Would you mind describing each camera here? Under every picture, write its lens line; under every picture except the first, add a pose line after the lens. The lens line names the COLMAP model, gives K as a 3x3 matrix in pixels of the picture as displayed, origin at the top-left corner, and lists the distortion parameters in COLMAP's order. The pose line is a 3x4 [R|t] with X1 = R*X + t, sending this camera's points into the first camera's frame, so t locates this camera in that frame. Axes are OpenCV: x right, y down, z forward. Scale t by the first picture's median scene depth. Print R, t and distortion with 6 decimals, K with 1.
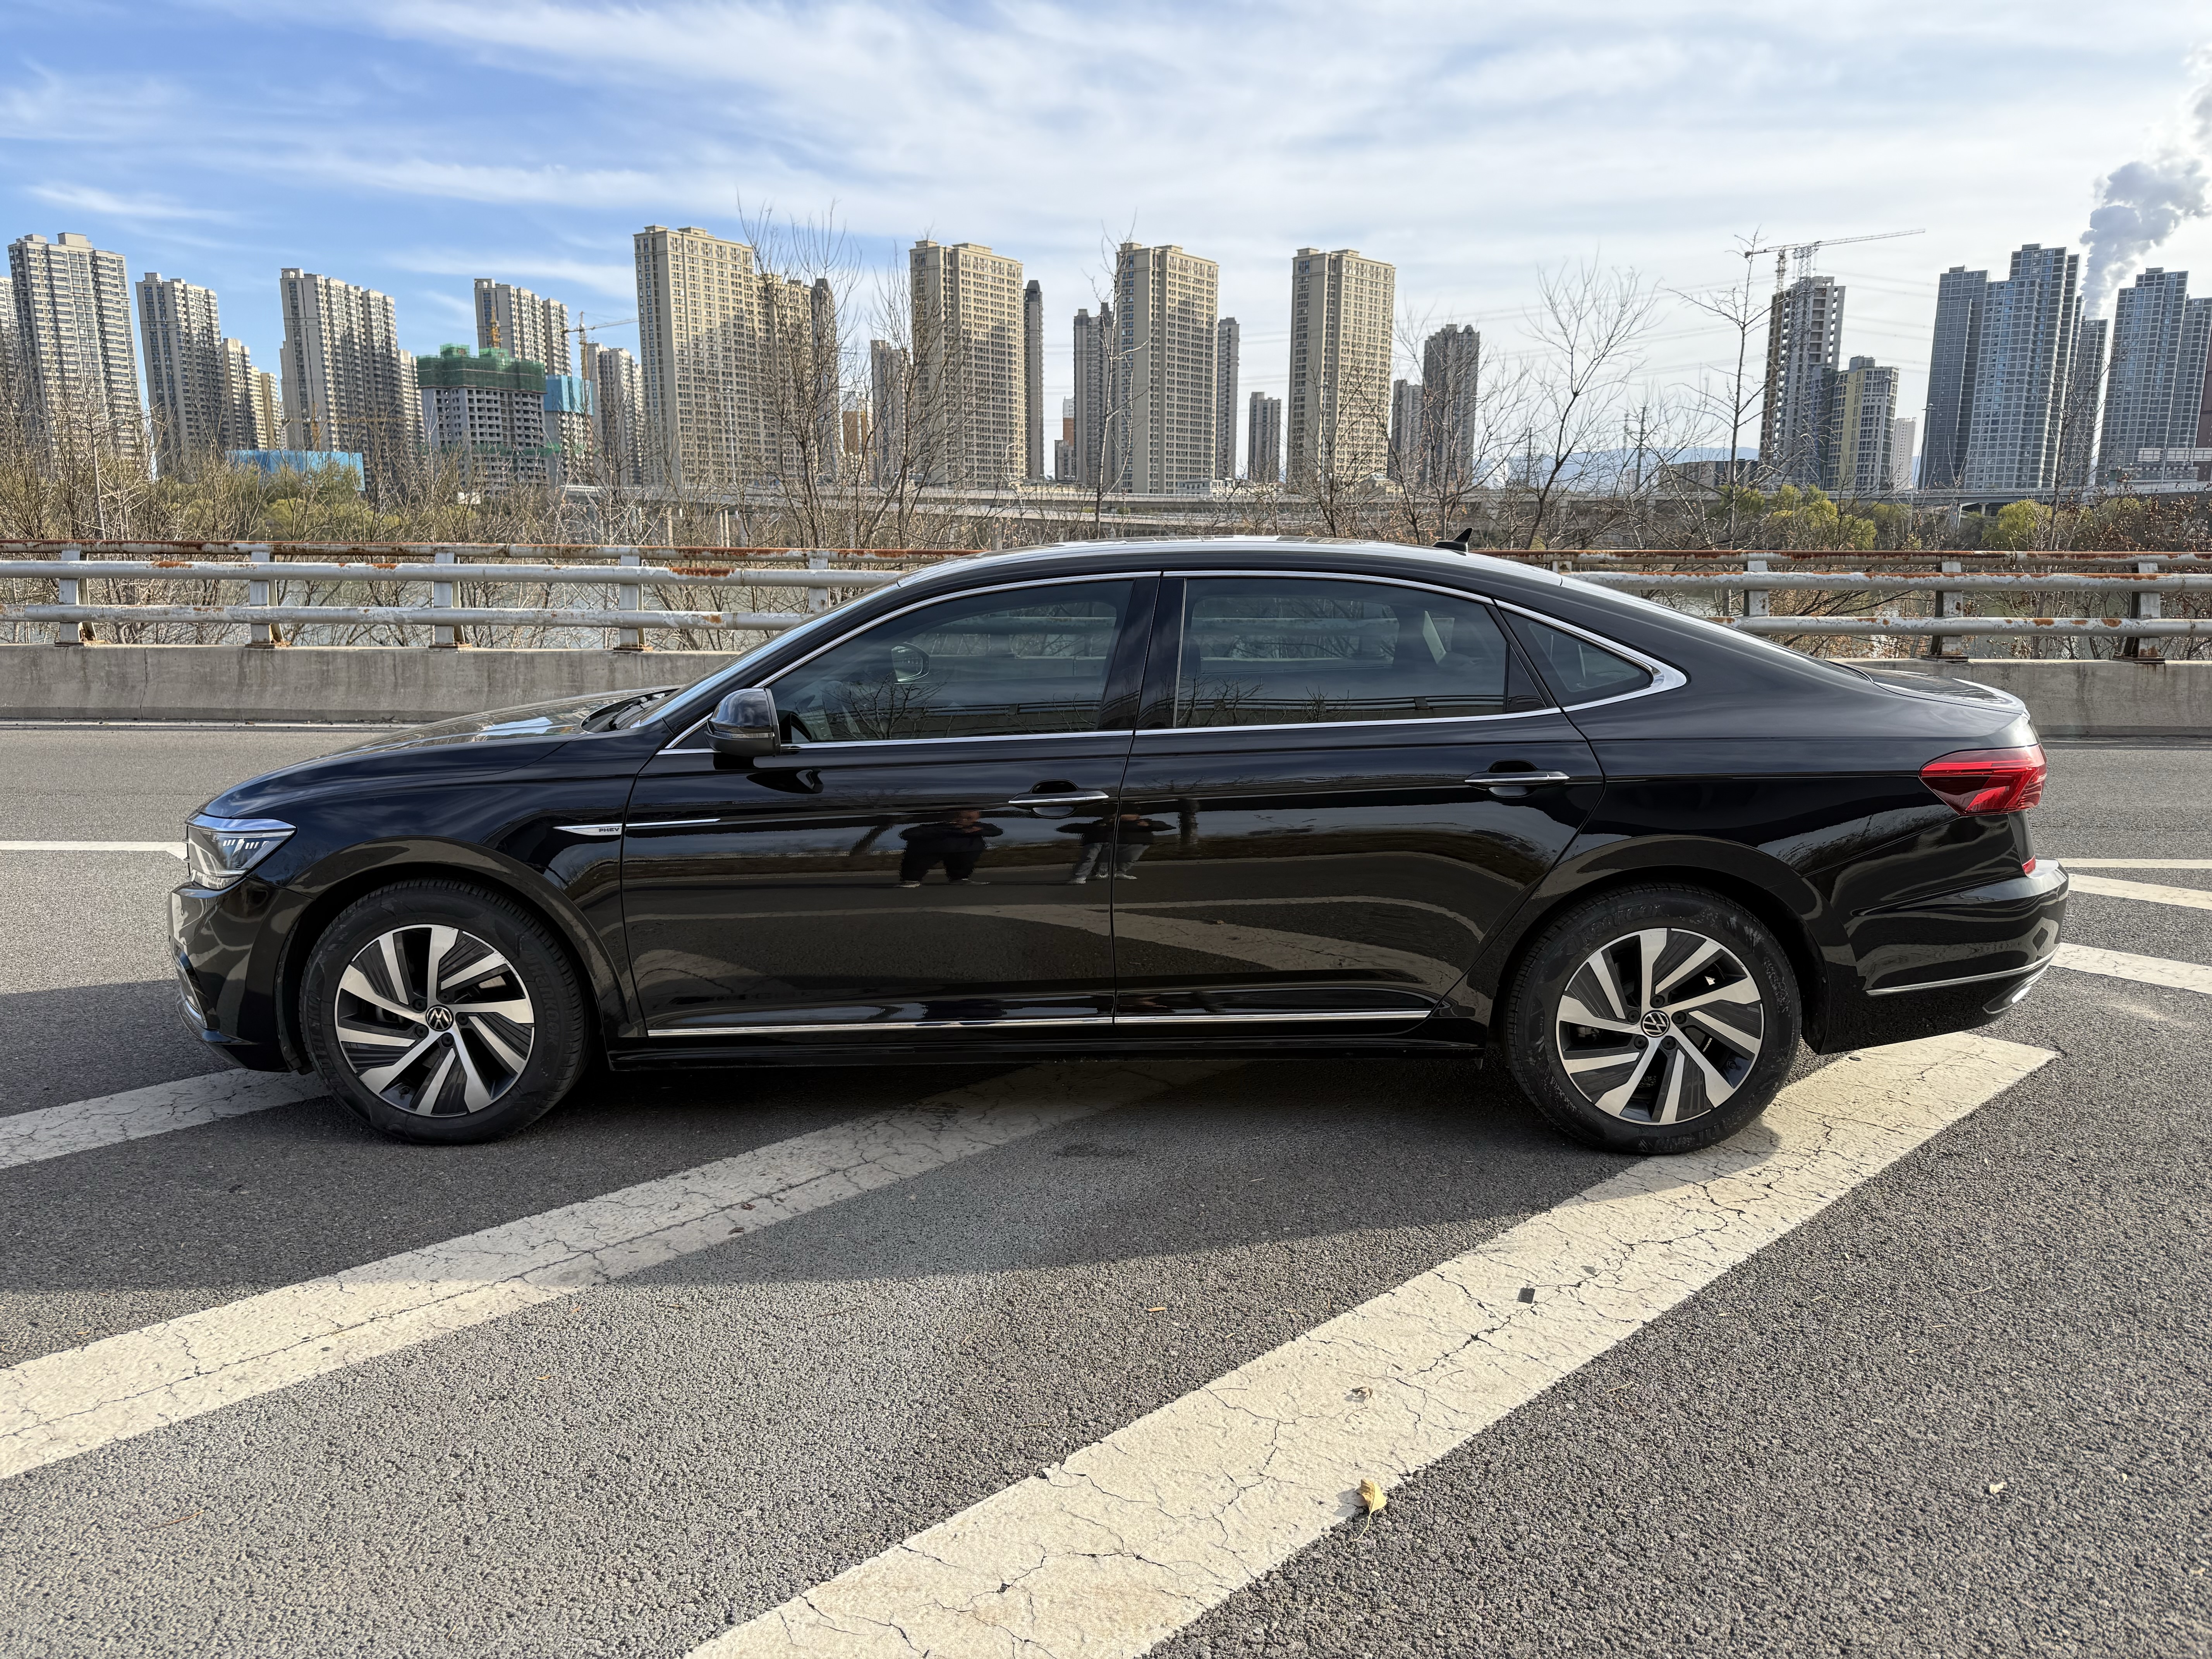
lens RADIAL K [[1541.3, 0, 1101.7], [0, 1541.3, 832.6], [0, 0, 1]] dist [0.071026, -0.083670]
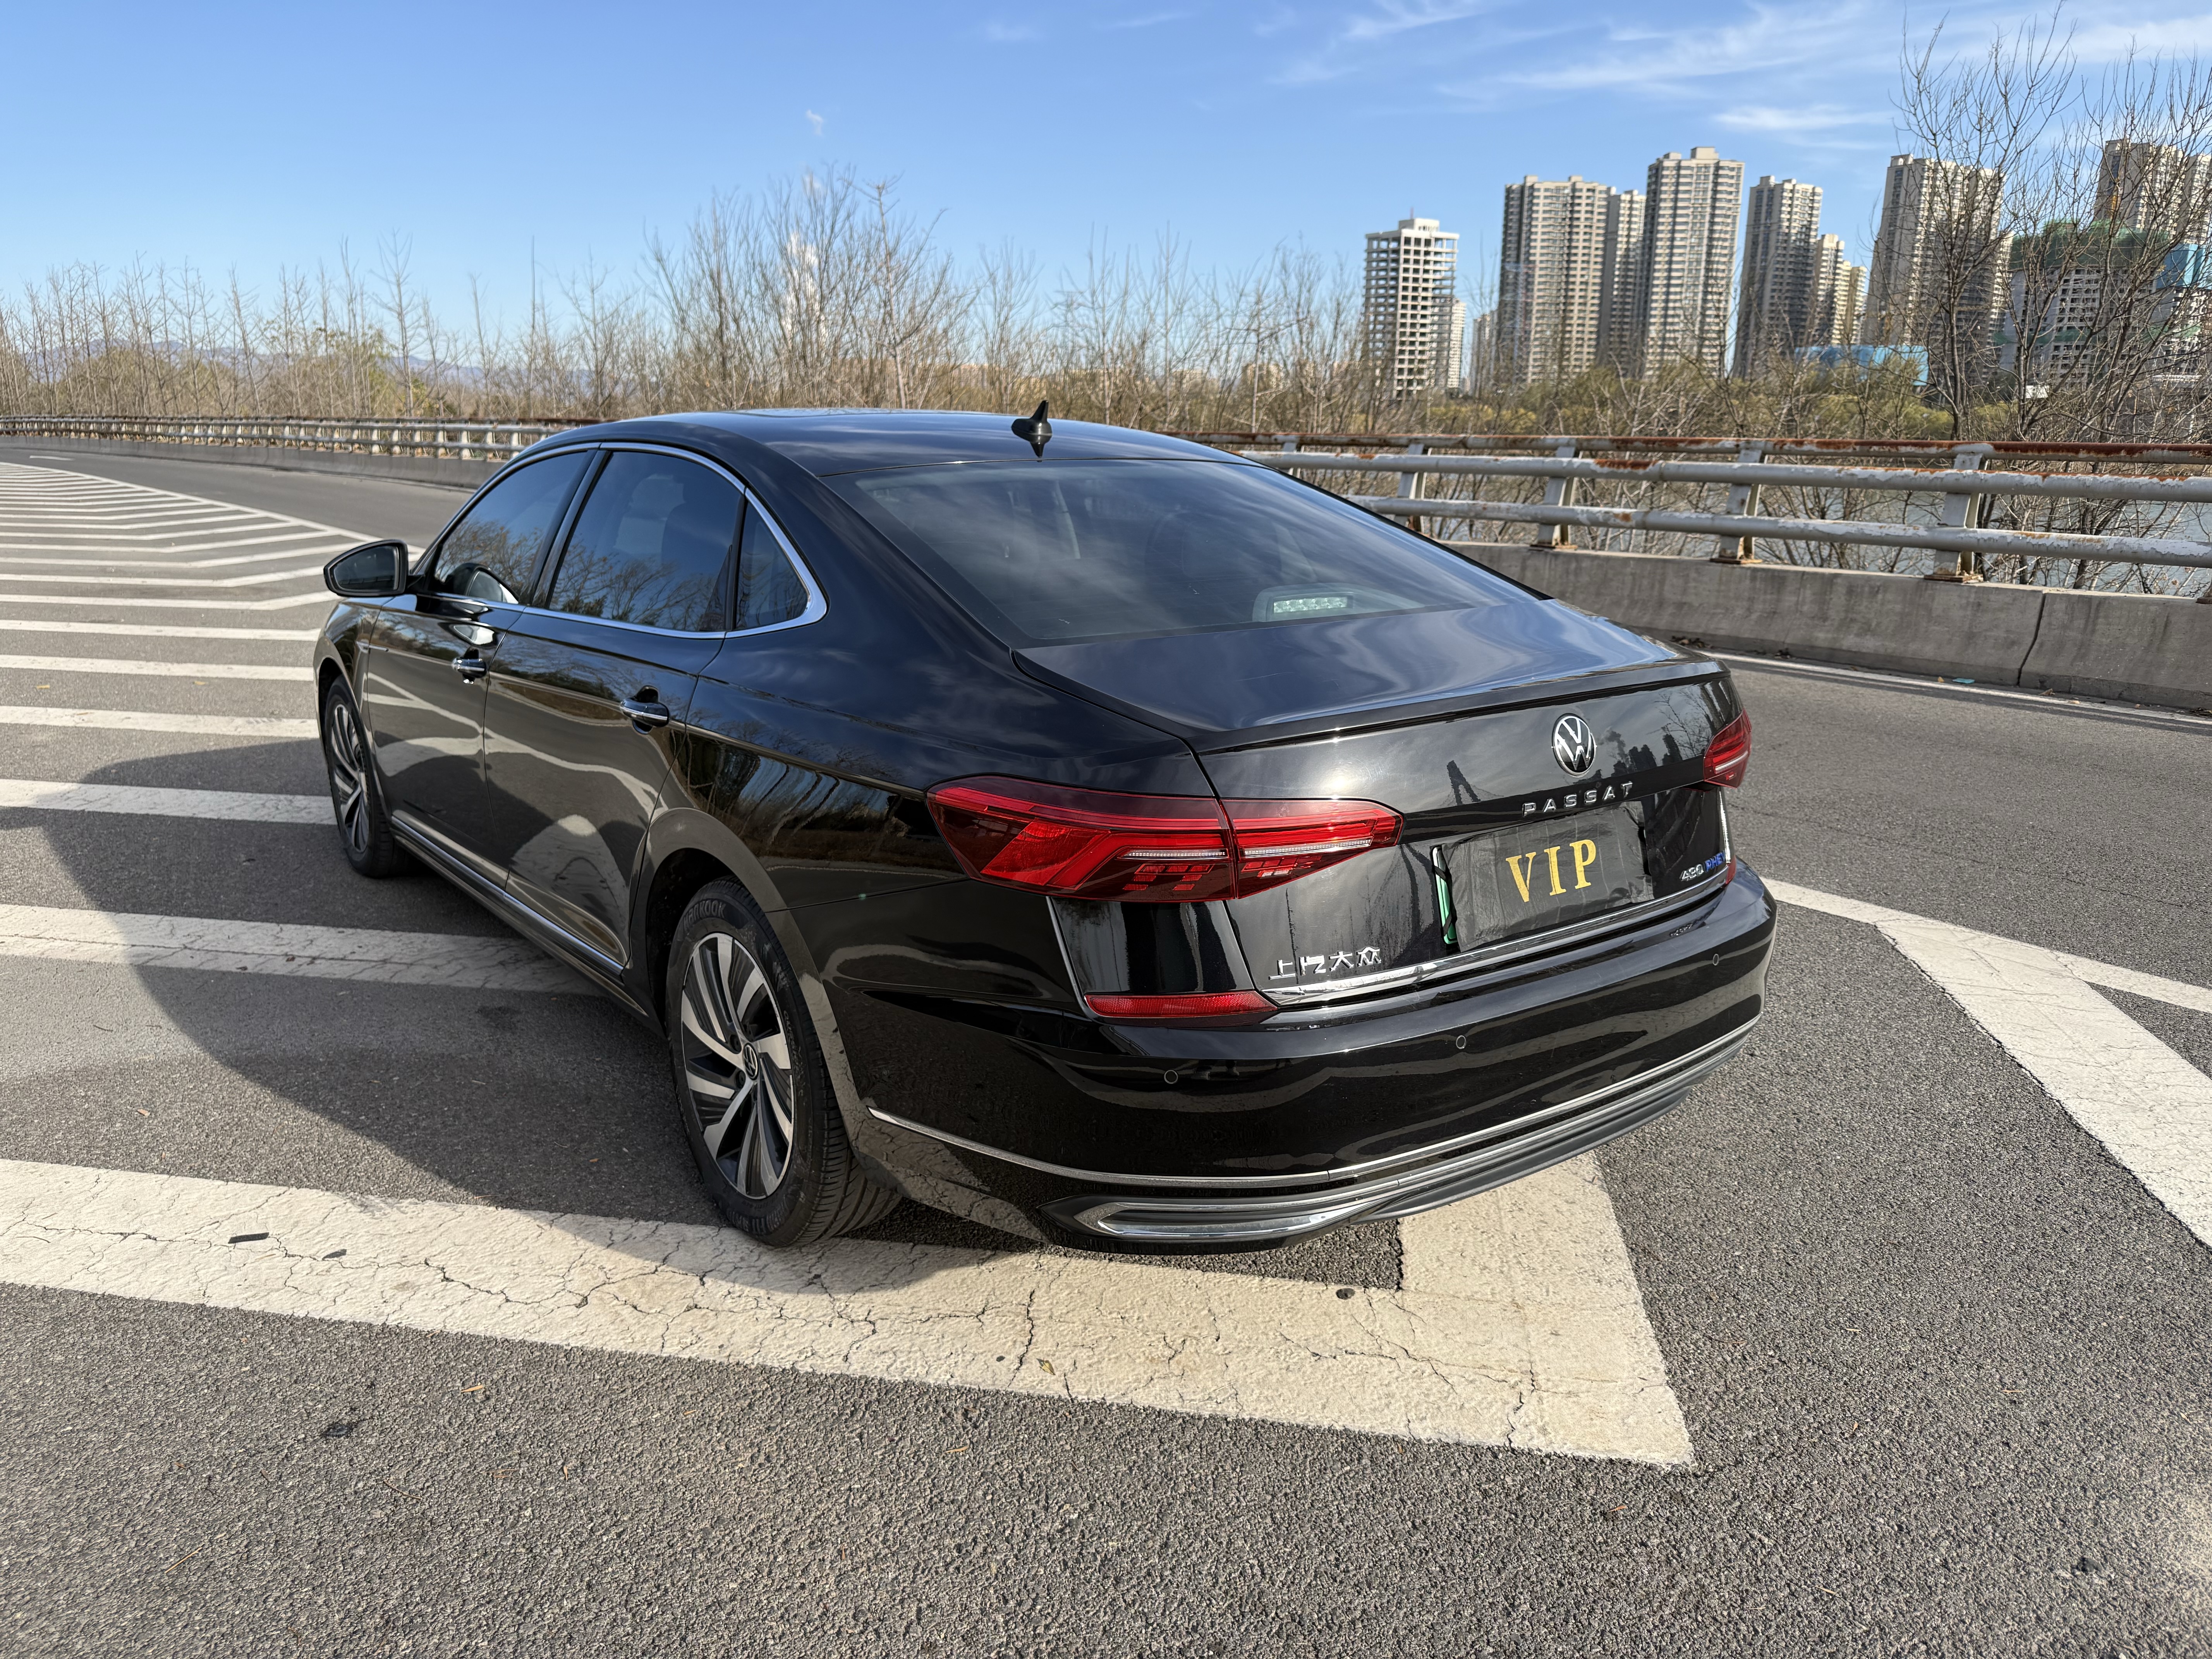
lens RADIAL K [[1565.4, 0, 1078.6], [0, 1565.4, 825.0], [0, 0, 1]] dist [0.045969, -0.080060]
pose [[0.606777, 0.194393, -0.770735, 0.999917], [-0.150426, 0.980196, 0.128797, -0.109772], [0.780509, 0.037788, 0.624002, 0.633372]]
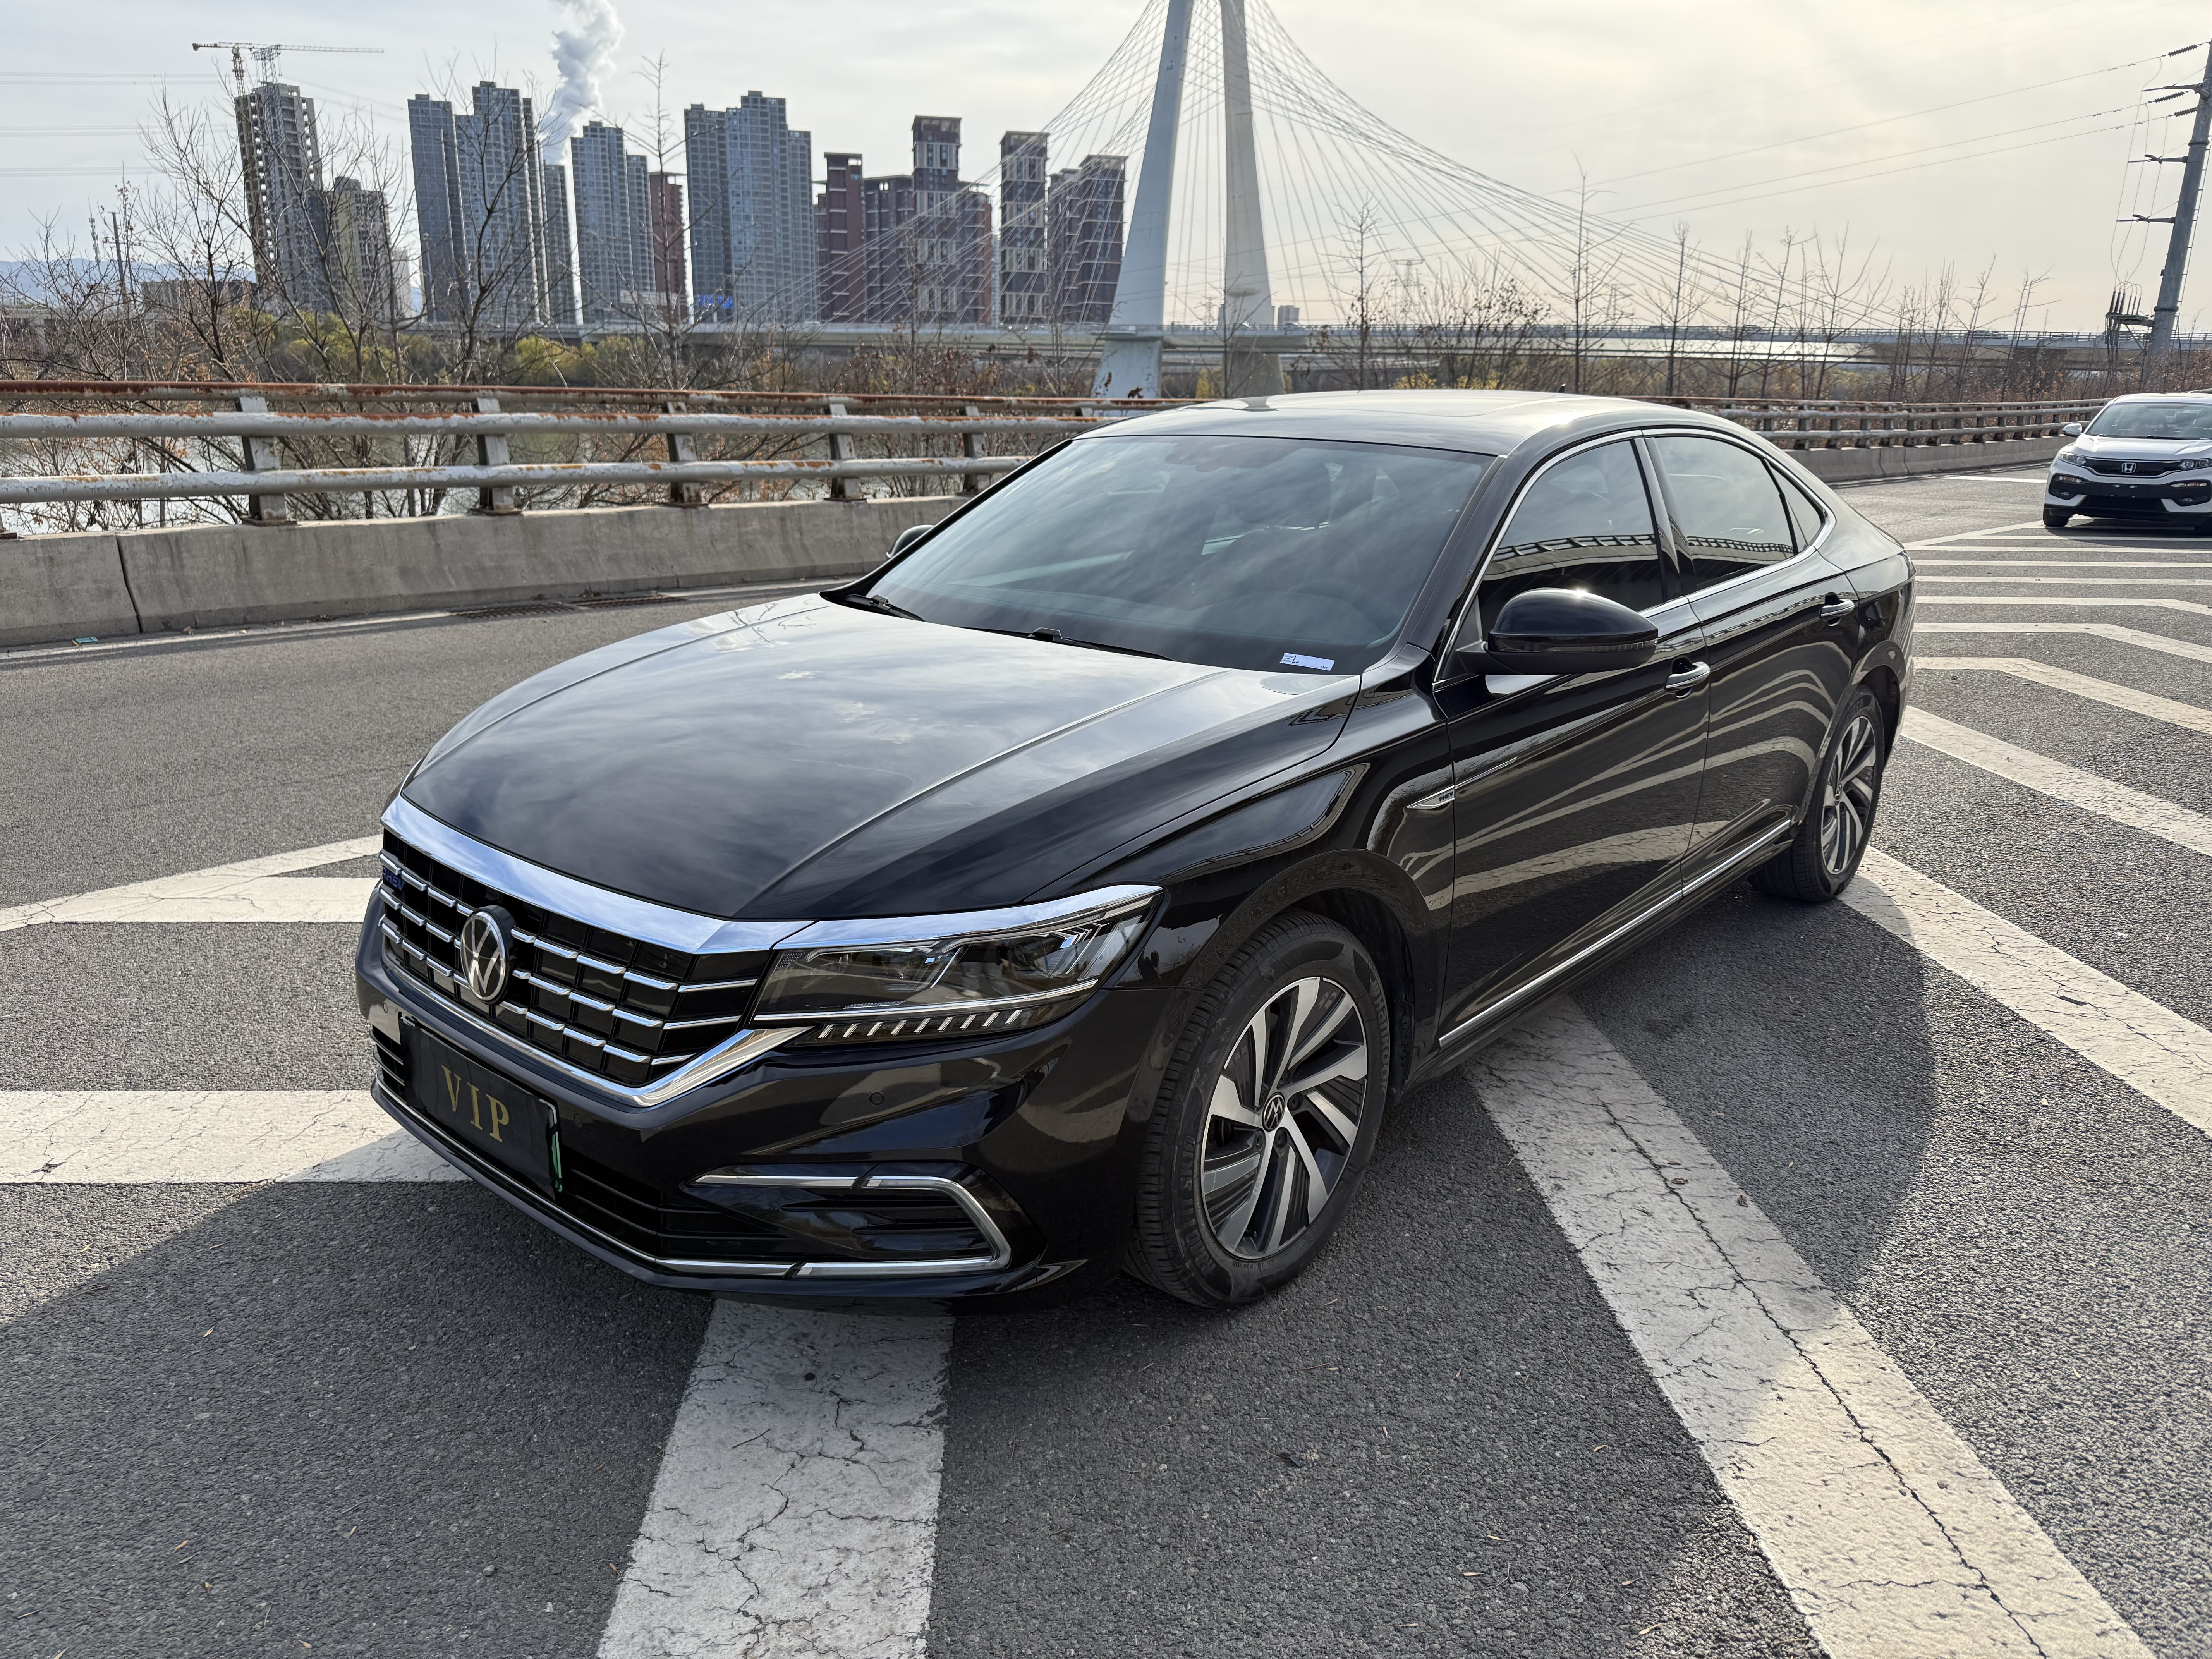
lens RADIAL K [[1541.3, 0, 1101.7], [0, 1541.3, 832.6], [0, 0, 1]] dist [0.071026, -0.083670]
pose [[0.646613, -0.203249, 0.735242, -0.944956], [0.127192, 0.979084, 0.158796, -0.119657], [-0.752139, -0.009163, 0.658941, 0.603490]]
